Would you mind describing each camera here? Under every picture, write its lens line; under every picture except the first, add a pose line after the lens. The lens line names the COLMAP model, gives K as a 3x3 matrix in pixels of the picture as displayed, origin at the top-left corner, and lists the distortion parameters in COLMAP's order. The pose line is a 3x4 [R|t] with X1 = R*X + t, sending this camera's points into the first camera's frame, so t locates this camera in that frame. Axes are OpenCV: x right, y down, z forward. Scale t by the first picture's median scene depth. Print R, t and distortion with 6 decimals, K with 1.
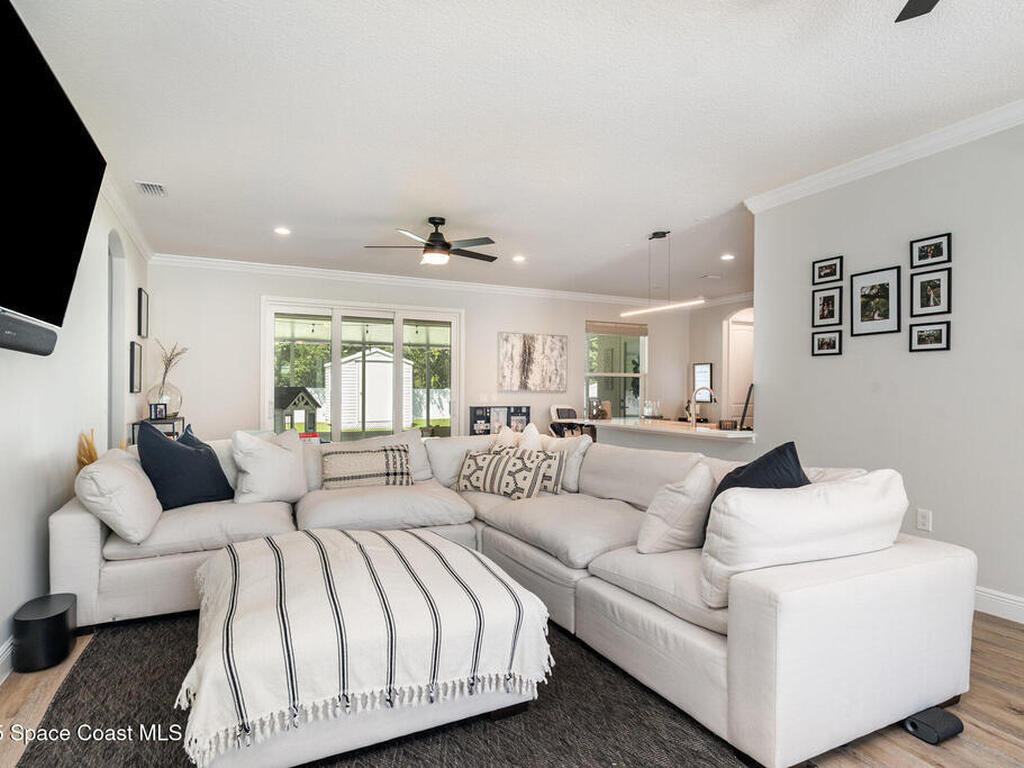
lens RADIAL K [[561.7, 0, 512.0], [0, 561.7, 384.0], [0, 0, 1]] dist [-0.000128, -0.000115]
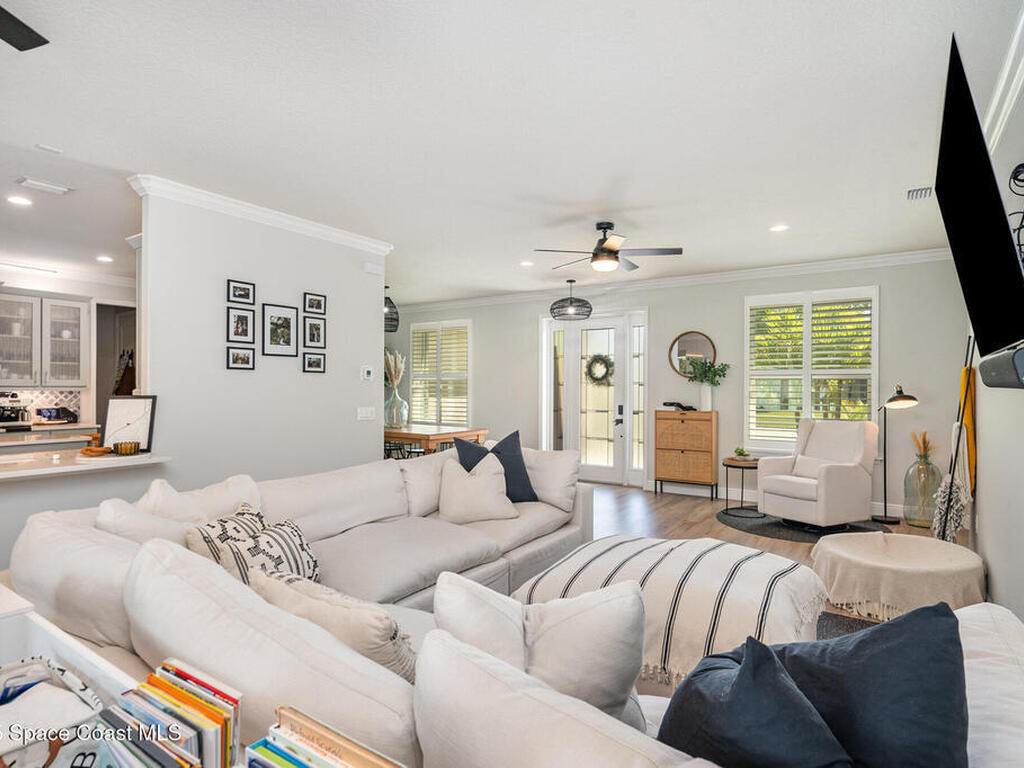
lens RADIAL K [[561.7, 0, 512.0], [0, 561.7, 384.0], [0, 0, 1]] dist [-0.000128, -0.000115]
pose [[-0.499188, 0.007619, 0.866460, -0.687415], [-0.004700, 0.999923, -0.011501, -0.013427], [-0.866481, -0.009814, -0.499114, 1.149637]]
